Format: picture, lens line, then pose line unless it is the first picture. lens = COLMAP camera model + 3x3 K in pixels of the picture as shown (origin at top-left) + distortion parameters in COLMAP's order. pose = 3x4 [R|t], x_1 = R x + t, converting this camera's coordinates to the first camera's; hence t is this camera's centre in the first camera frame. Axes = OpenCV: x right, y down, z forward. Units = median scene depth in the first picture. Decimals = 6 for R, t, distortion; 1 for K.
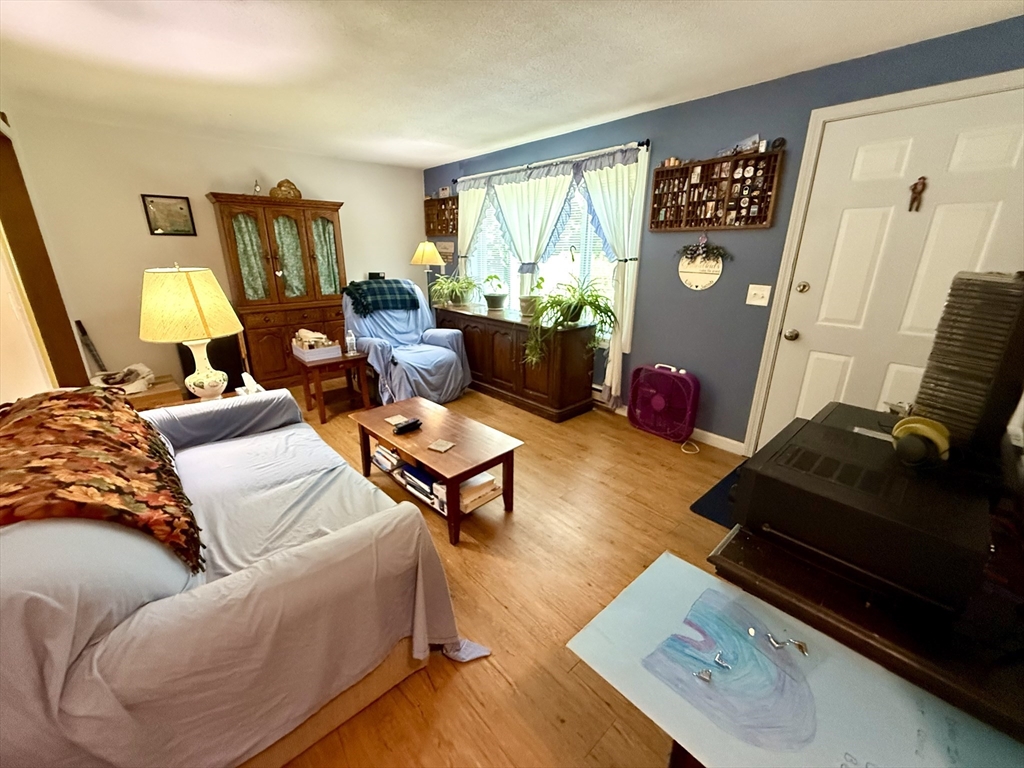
lens RADIAL K [[411.3, 0, 512.0], [0, 411.3, 384.0], [0, 0, 1]] dist [0.000912, -0.000189]
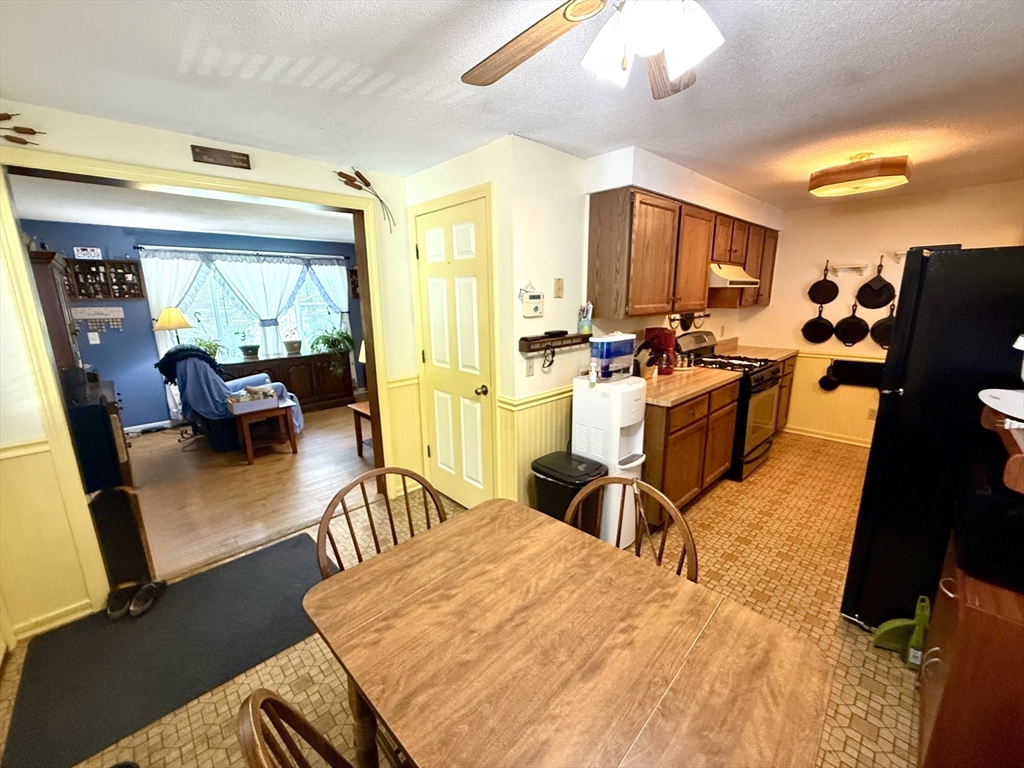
lens RADIAL K [[411.3, 0, 512.0], [0, 411.3, 384.0], [0, 0, 1]] dist [0.000912, -0.000189]
pose [[-0.027676, -0.217171, 0.975741, -1.388886], [0.326176, 0.920726, 0.214178, -0.121997], [-0.944904, 0.324191, 0.045354, 0.232690]]
